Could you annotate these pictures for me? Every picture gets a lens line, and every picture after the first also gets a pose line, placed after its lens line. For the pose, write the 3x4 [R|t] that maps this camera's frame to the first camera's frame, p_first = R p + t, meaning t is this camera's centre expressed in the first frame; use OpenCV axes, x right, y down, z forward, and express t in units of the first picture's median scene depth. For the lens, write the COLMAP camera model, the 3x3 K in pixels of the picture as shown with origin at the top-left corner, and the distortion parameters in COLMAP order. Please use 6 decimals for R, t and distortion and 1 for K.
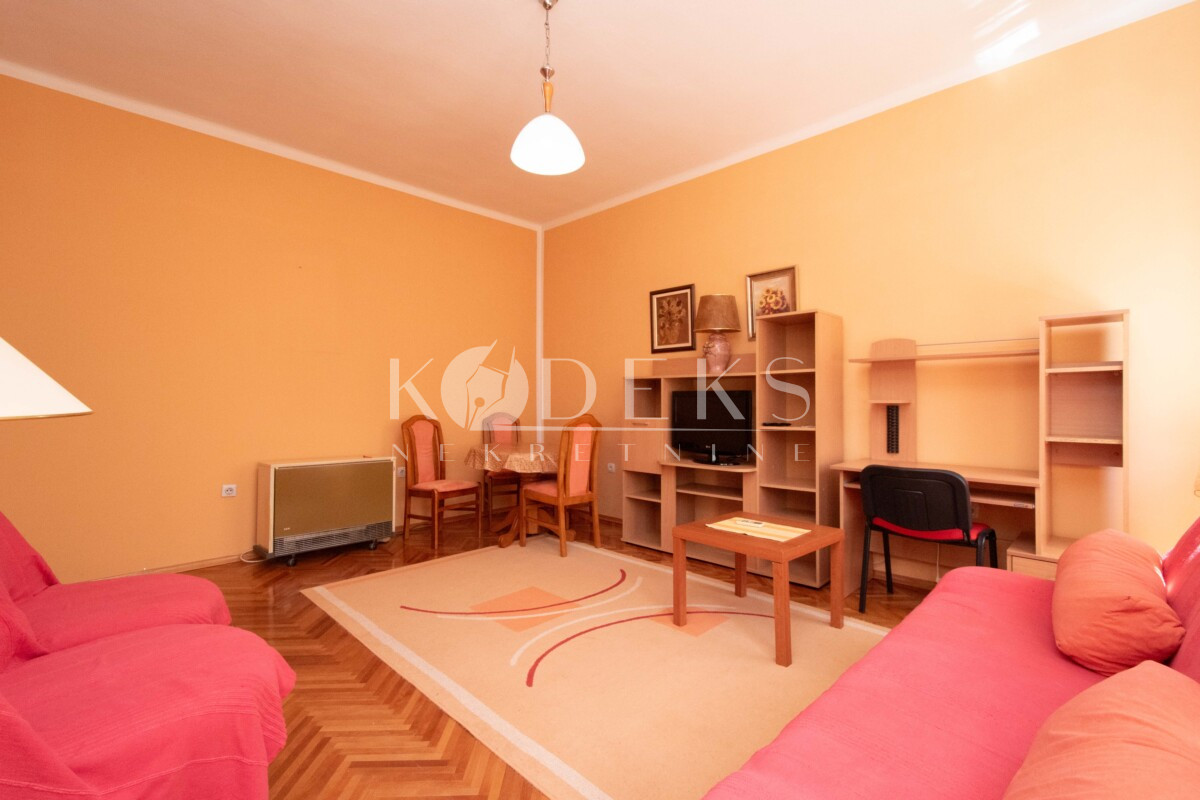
lens RADIAL K [[535.4, 0, 606.4], [0, 535.4, 395.3], [0, 0, 1]] dist [-0.000138, -0.000013]
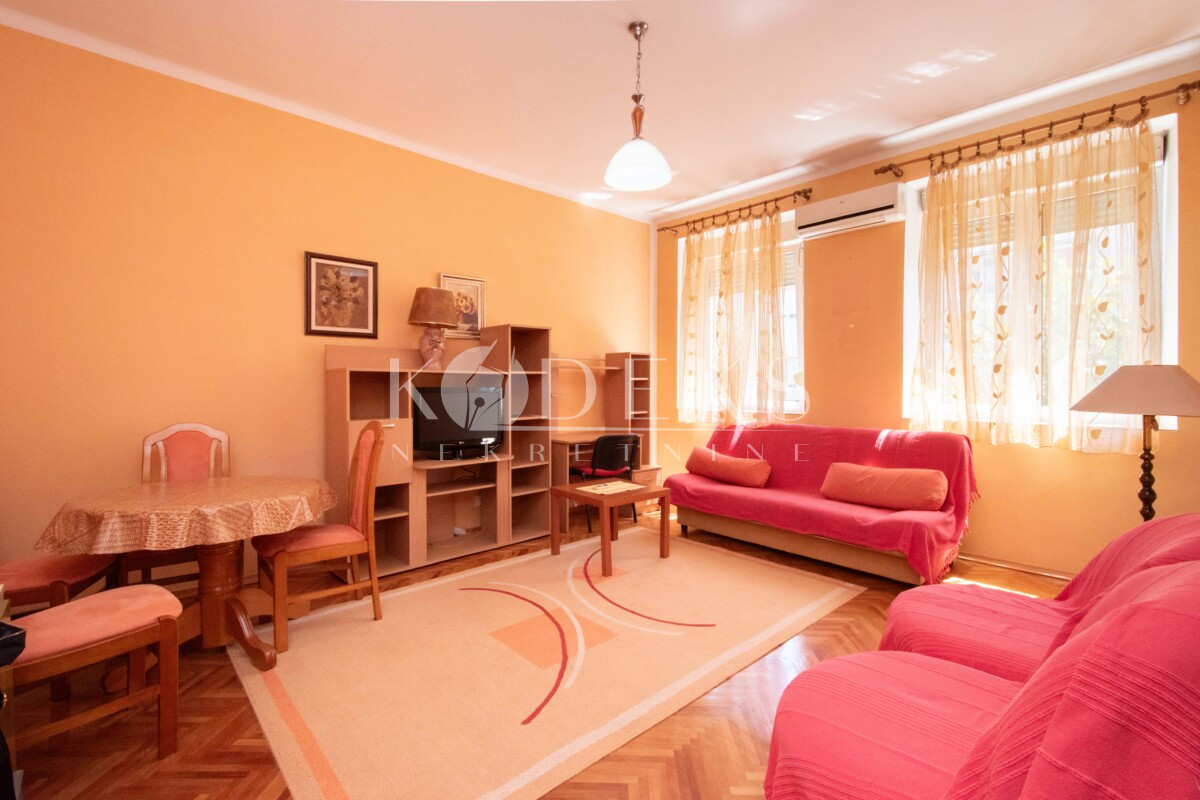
lens RADIAL K [[535.4, 0, 606.2], [0, 535.4, 394.1], [0, 0, 1]] dist [-0.000138, -0.000013]
pose [[0.035602, -0.010246, 0.999314, -0.731811], [-0.005913, 0.999928, 0.010463, -0.006792], [-0.999349, -0.006282, 0.035538, 0.632550]]
